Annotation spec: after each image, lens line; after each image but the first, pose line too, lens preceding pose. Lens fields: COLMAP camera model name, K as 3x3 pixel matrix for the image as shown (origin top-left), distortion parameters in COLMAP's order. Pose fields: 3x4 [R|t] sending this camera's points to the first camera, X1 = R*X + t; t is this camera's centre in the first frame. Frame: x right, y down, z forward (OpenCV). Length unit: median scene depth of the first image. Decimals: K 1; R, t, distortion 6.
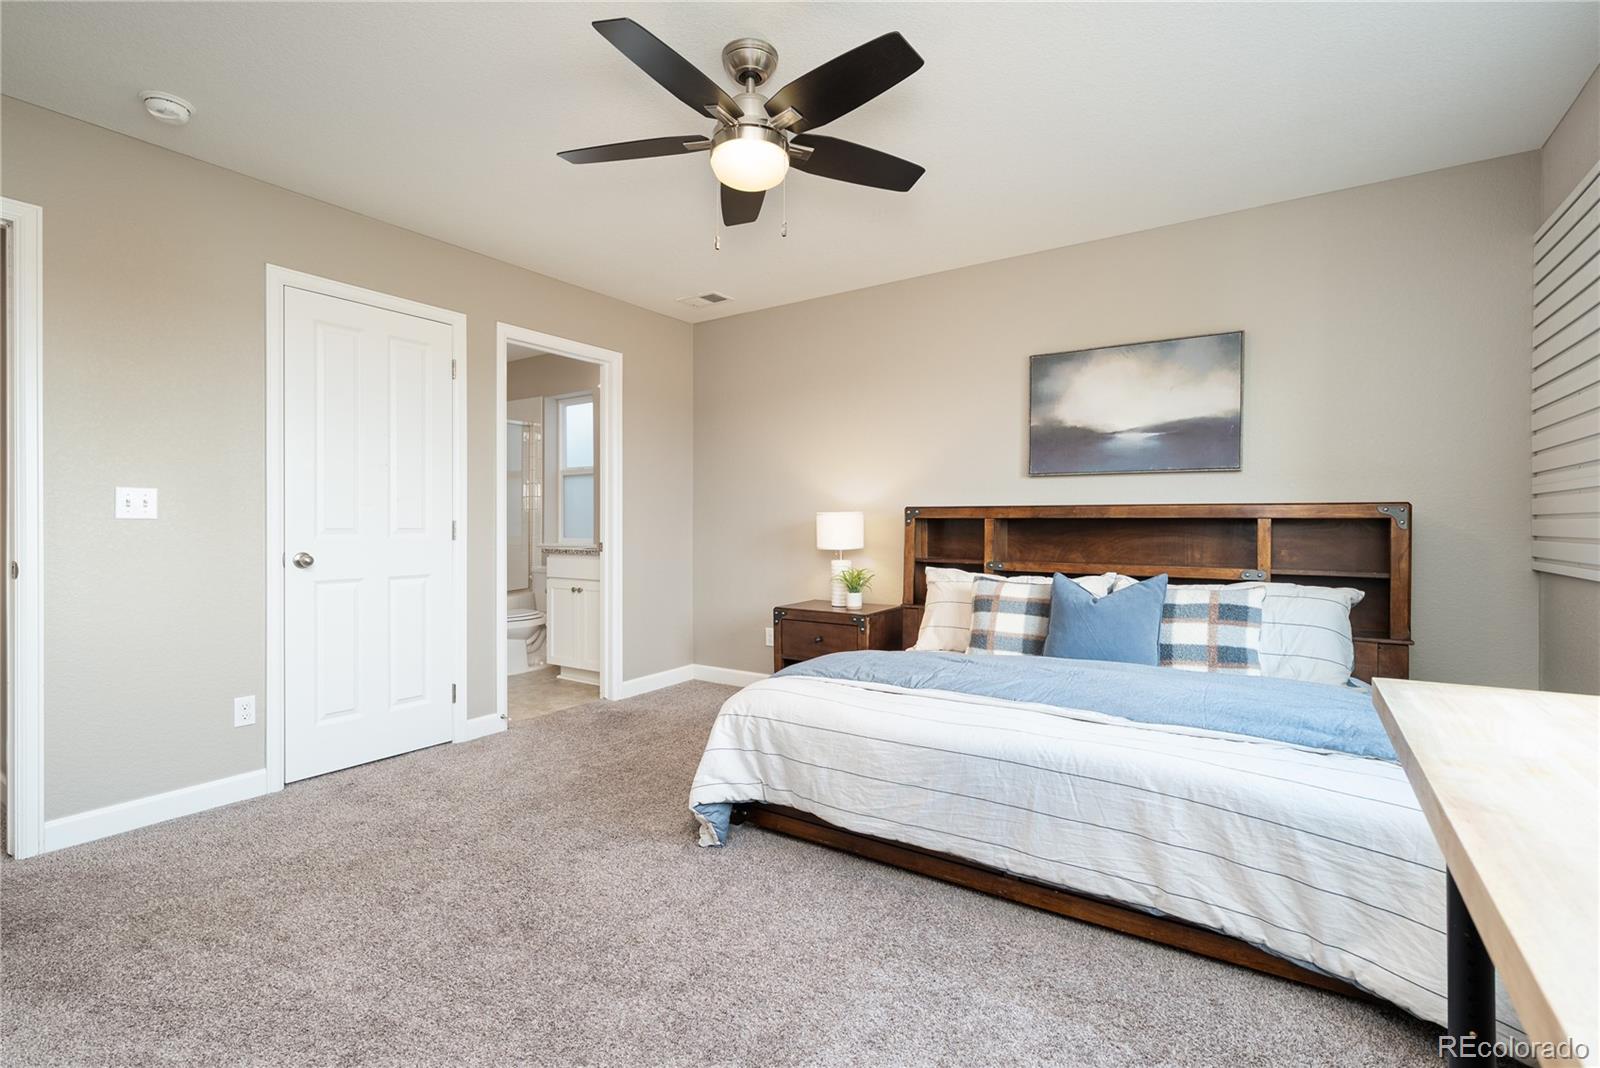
lens RADIAL K [[715.3, 0, 800.0], [0, 715.3, 528.2], [0, 0, 1]] dist [-0.001159, -0.000139]
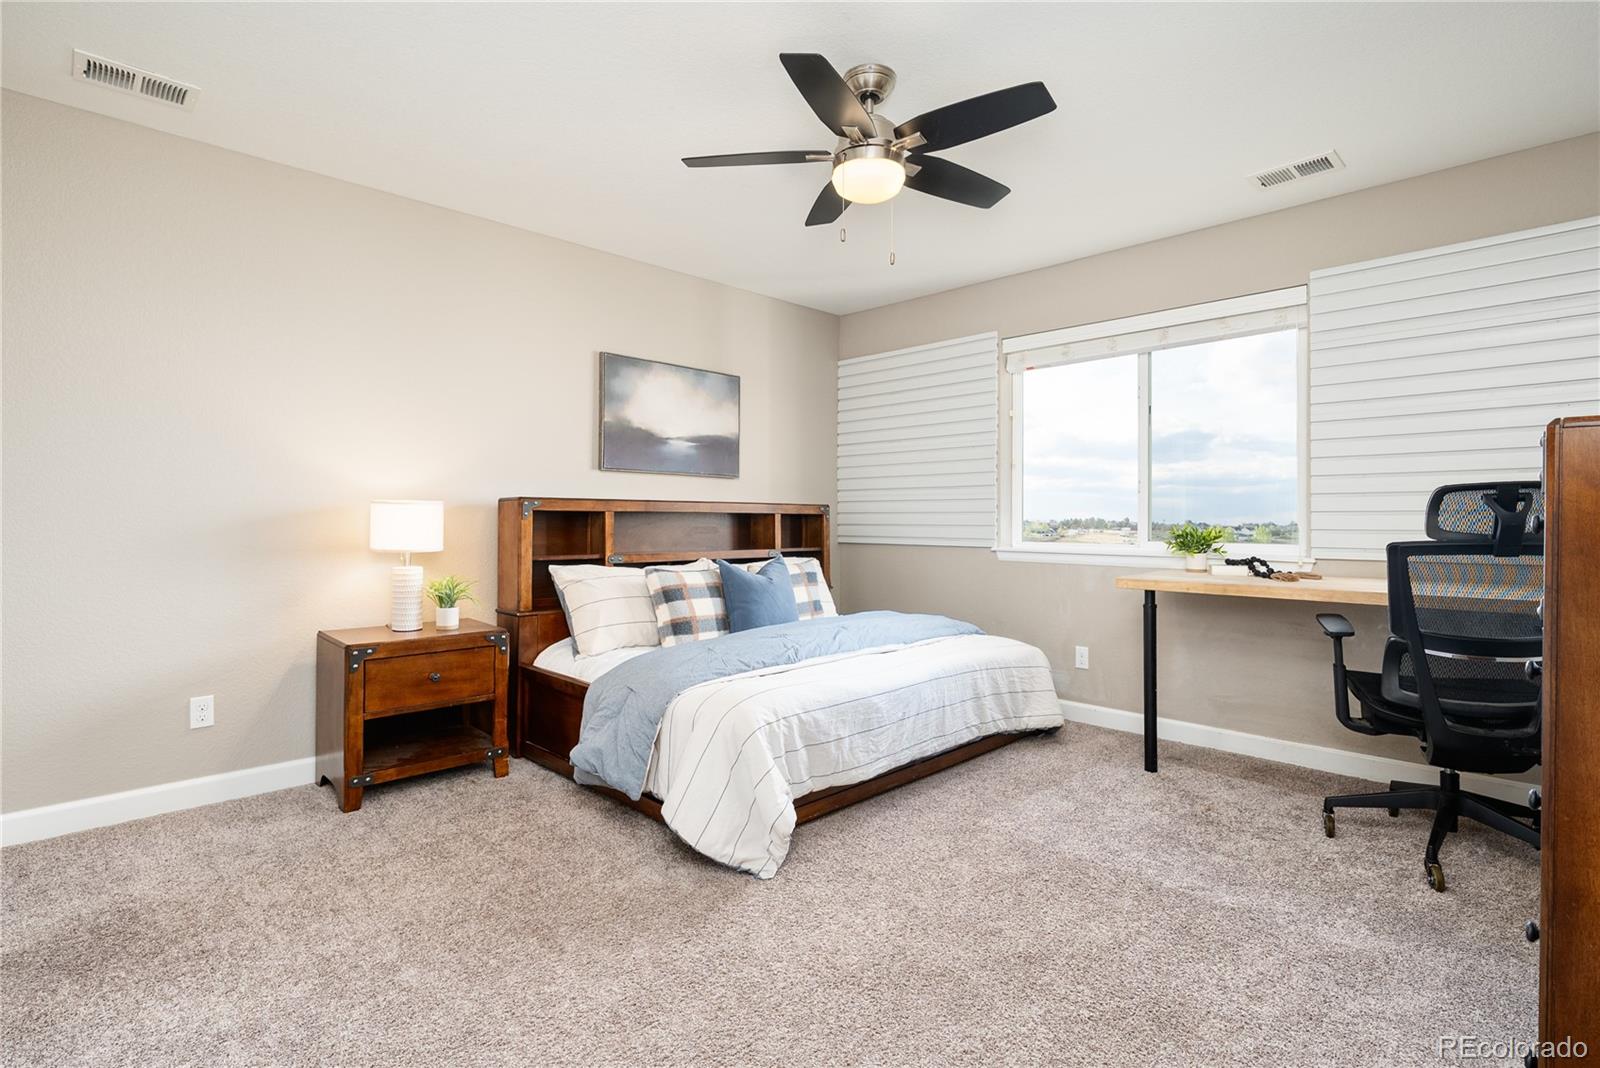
lens RADIAL K [[778.4, 0, 807.4], [0, 778.4, 525.4], [0, 0, 1]] dist [0.000083, 0.000085]
pose [[0.200677, -0.008323, 0.979622, -0.774231], [0.005257, 0.999959, 0.007419, -0.001261], [-0.979643, 0.003661, 0.200713, 0.546602]]
